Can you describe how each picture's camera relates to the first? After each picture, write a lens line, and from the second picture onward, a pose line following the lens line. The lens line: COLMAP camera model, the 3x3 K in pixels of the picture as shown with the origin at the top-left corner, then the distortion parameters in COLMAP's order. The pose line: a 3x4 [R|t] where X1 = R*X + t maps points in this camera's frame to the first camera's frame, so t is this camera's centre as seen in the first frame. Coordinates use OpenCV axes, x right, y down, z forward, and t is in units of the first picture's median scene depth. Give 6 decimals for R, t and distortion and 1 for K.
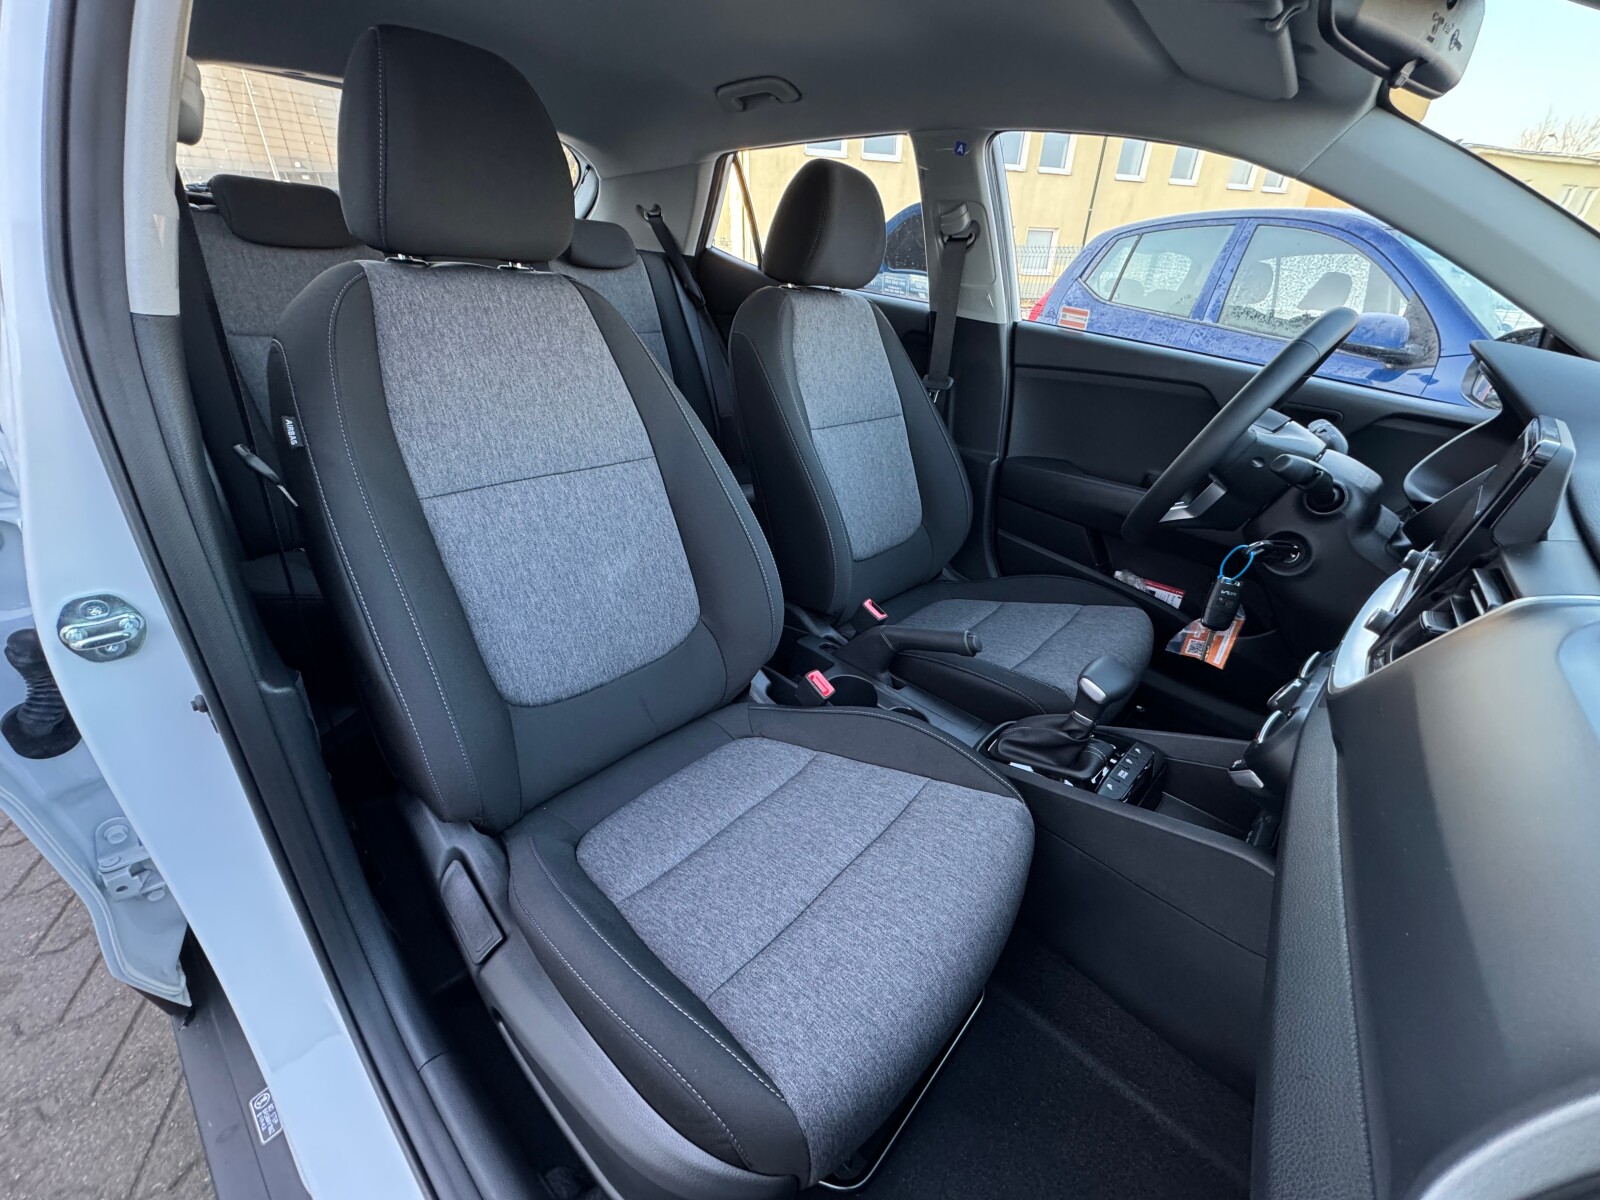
lens RADIAL K [[636.7, 0, 801.8], [0, 636.7, 602.9], [0, 0, 1]] dist [0.010969, 0.000274]
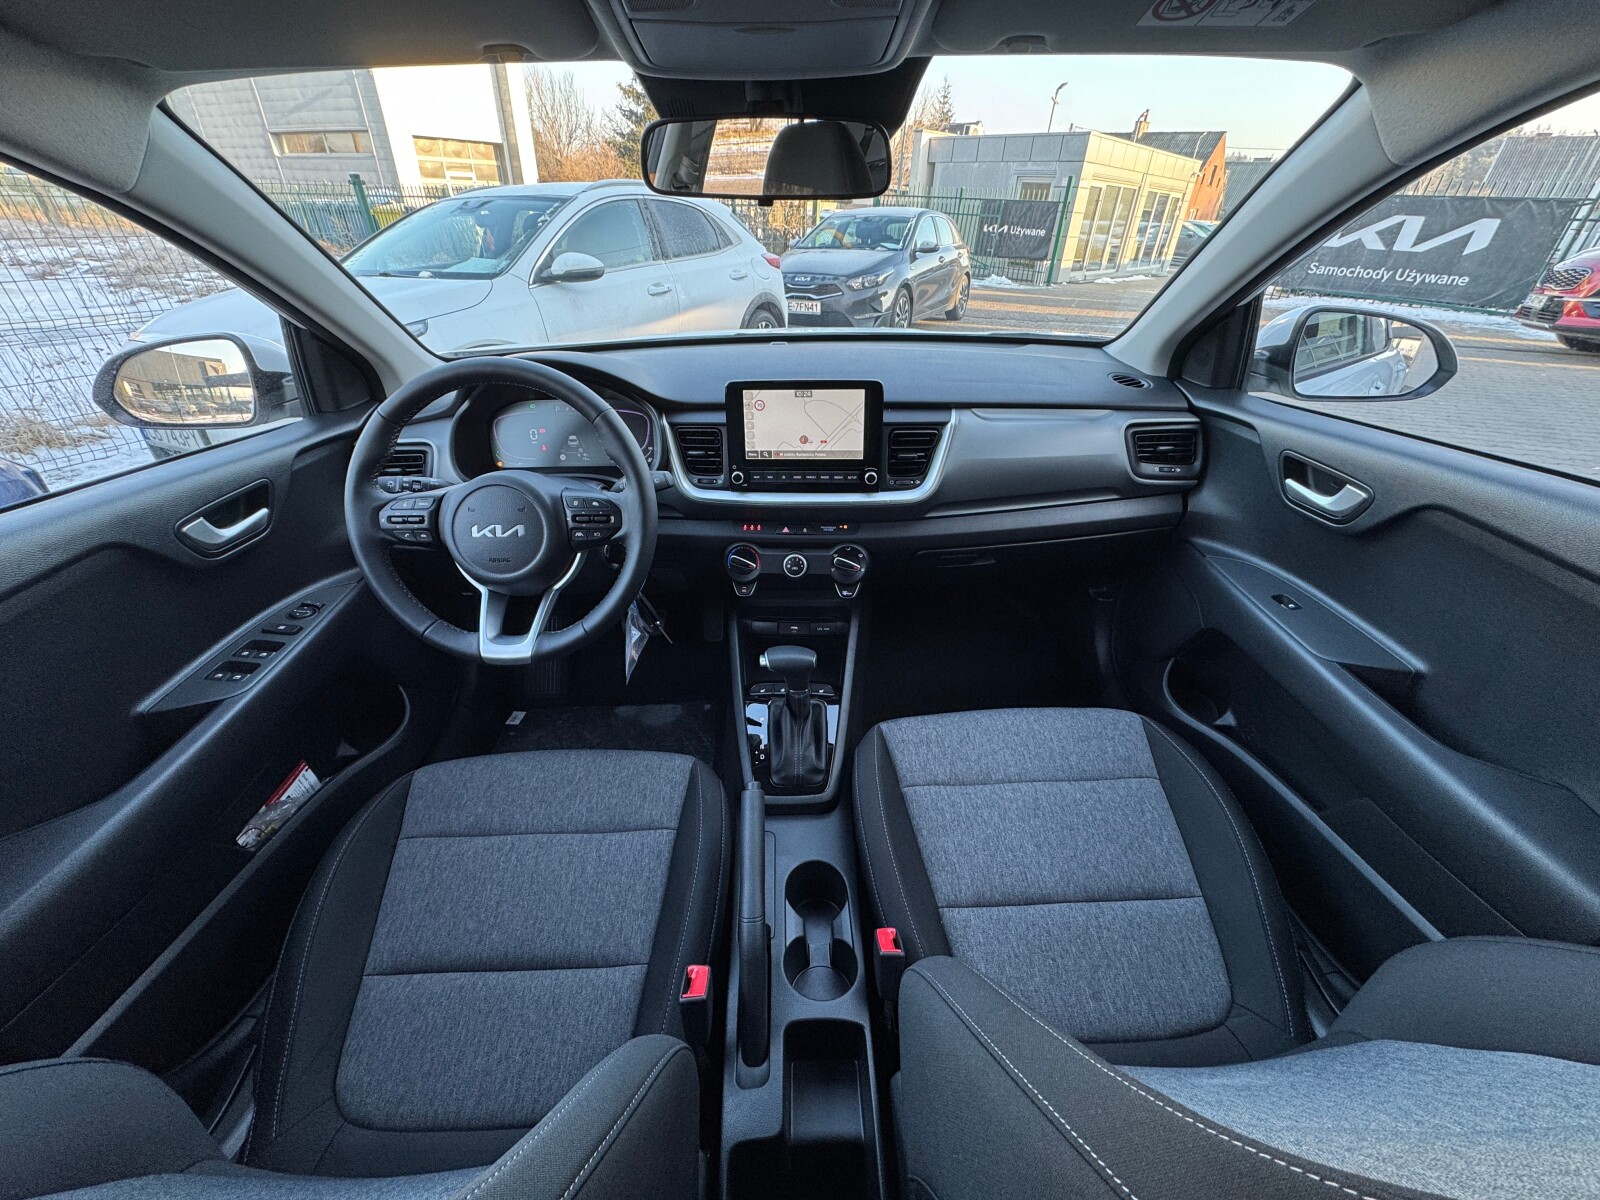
lens RADIAL K [[631.2, 0, 797.1], [0, 631.2, 598.2], [0, 0, 1]] dist [0.000423, -0.000015]
pose [[-0.681676, -0.439507, 0.584938, -0.110993], [0.302733, 0.558396, 0.772364, -0.518931], [-0.666086, 0.703582, -0.247591, 0.716873]]
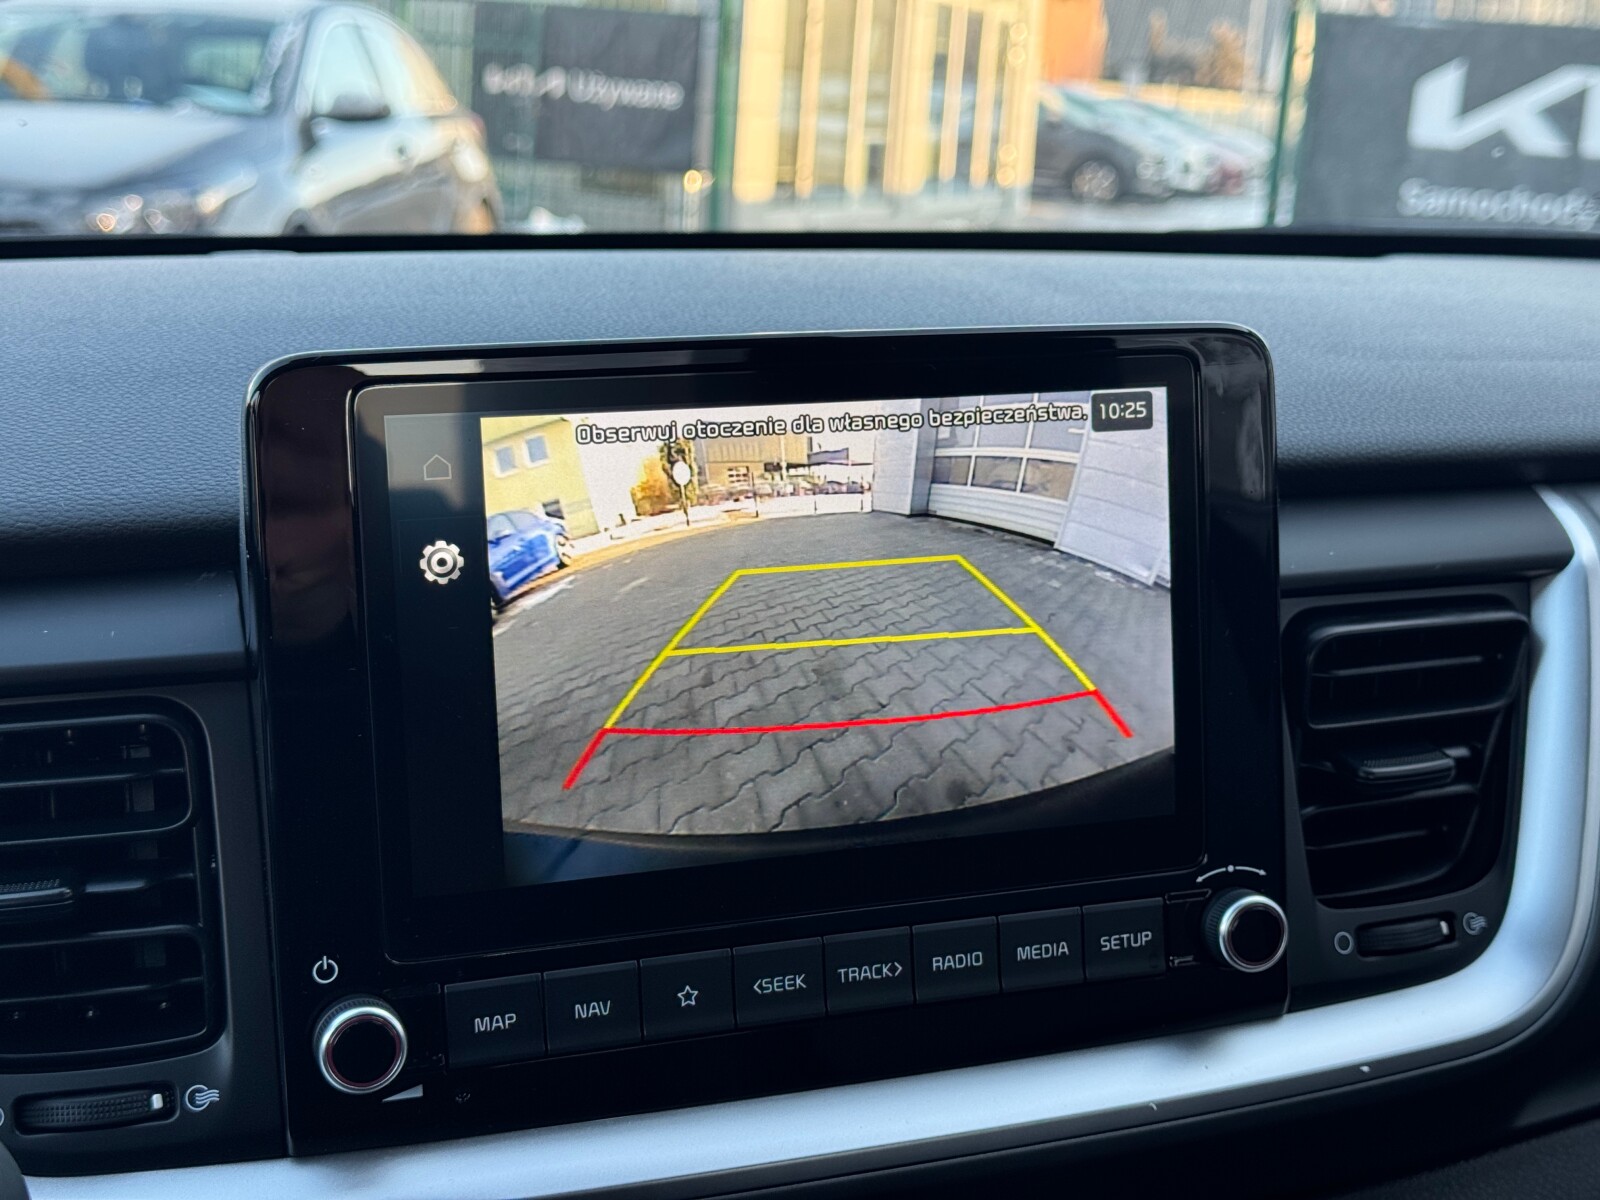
lens RADIAL K [[2259.4, 0, 800.0], [0, 2259.4, 600.0], [0, 0, 1]] dist [0.145246, -0.087820]
pose [[-0.908905, -0.187945, 0.372248, 0.263860], [0.108129, 0.755920, 0.645672, -0.313339], [-0.402740, 0.627105, -0.666738, 0.643005]]
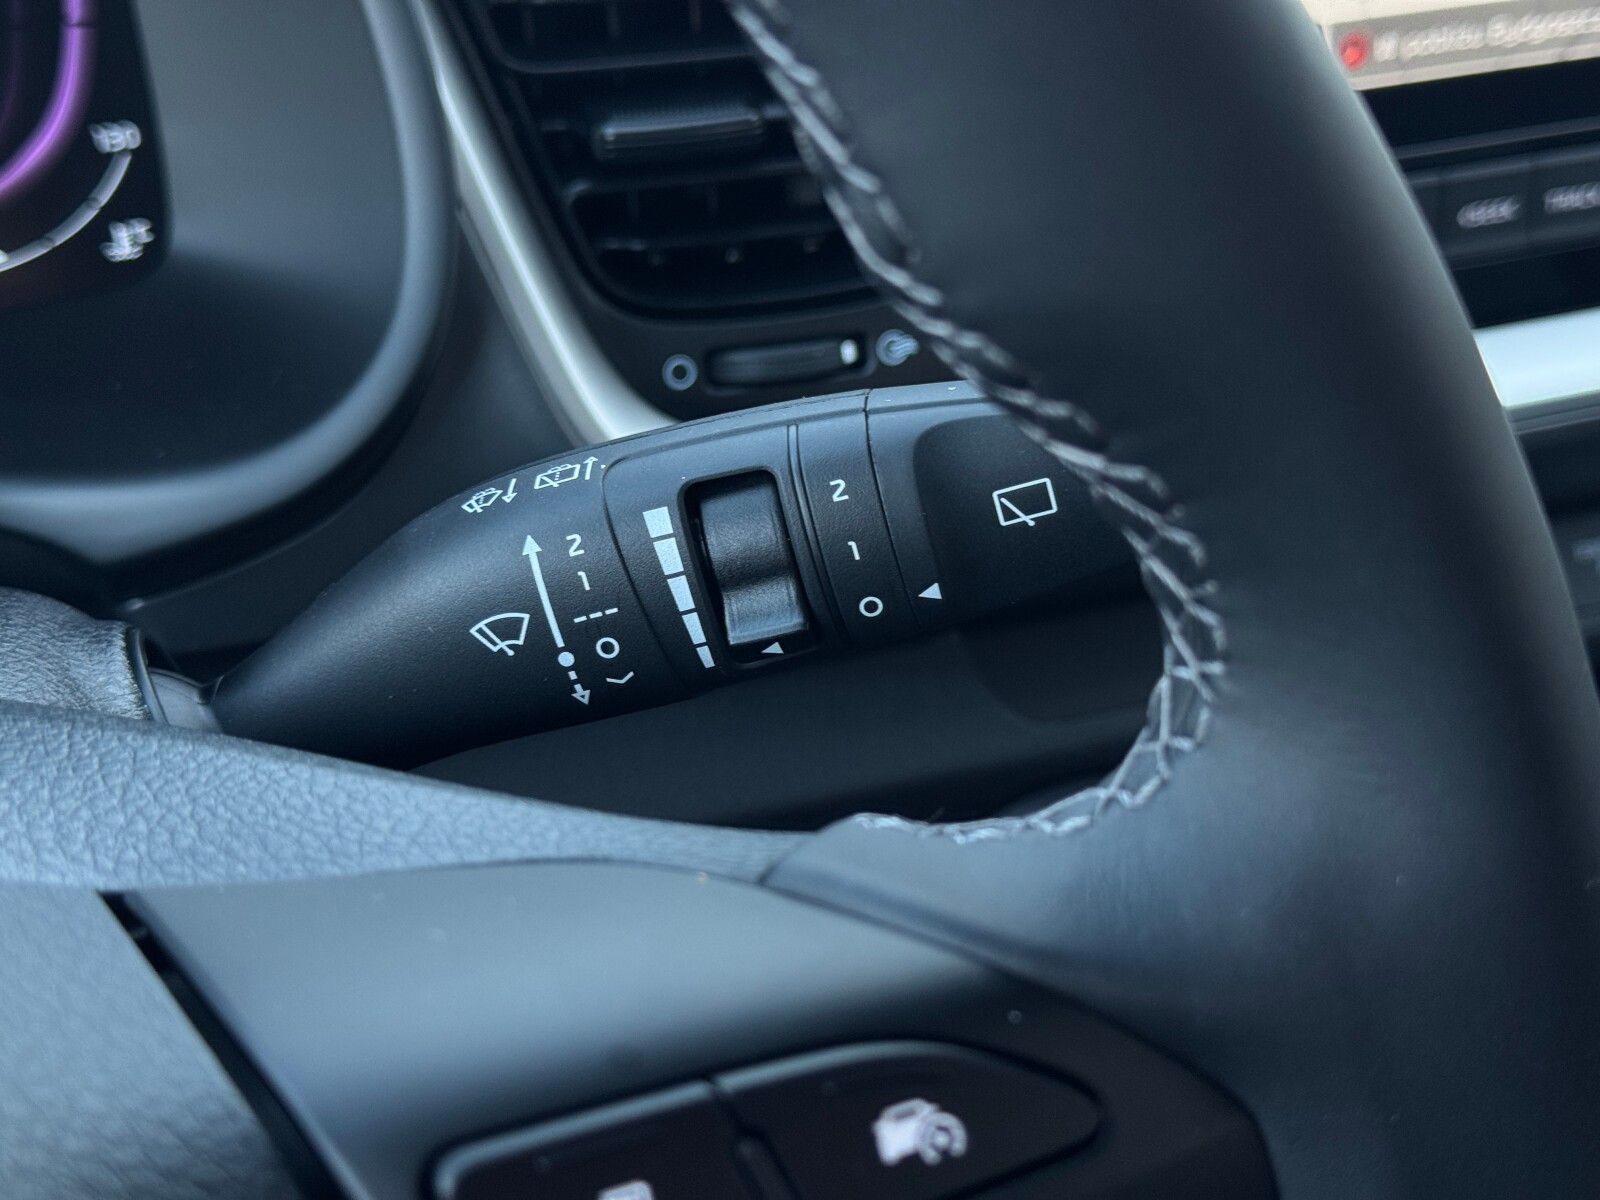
lens RADIAL K [[2259.4, 0, 800.0], [0, 2259.4, 600.0], [0, 0, 1]] dist [0.145246, -0.087820]
pose [[-0.927291, -0.280463, 0.247934, 0.395198], [0.078102, 0.502796, 0.860870, -0.292220], [-0.366102, 0.817641, -0.444334, 0.668669]]
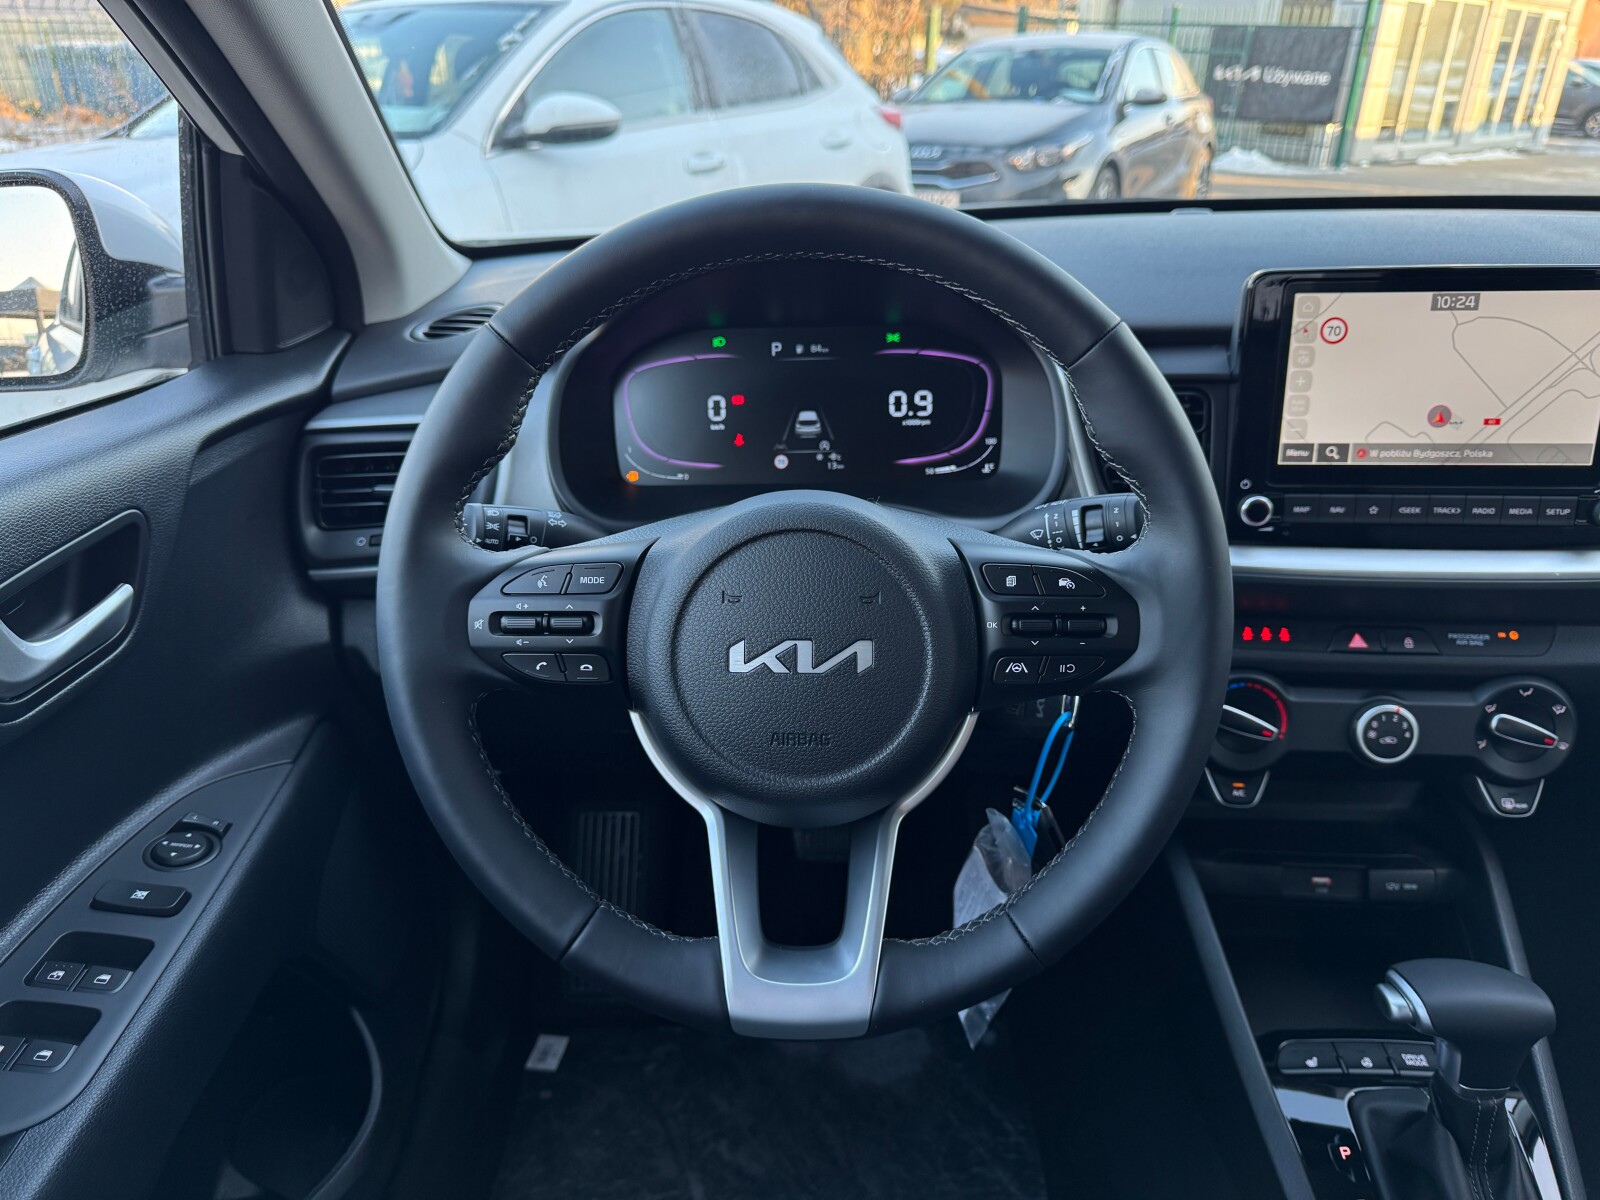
lens RADIAL K [[1151.2, 0, 800.0], [0, 1151.2, 600.0], [0, 0, 1]] dist [-0.002809, -0.008971]
pose [[-0.649142, -0.378332, 0.659909, 0.211765], [0.330114, 0.641471, 0.692488, -0.457926], [-0.685303, 0.667368, -0.291513, 0.811984]]
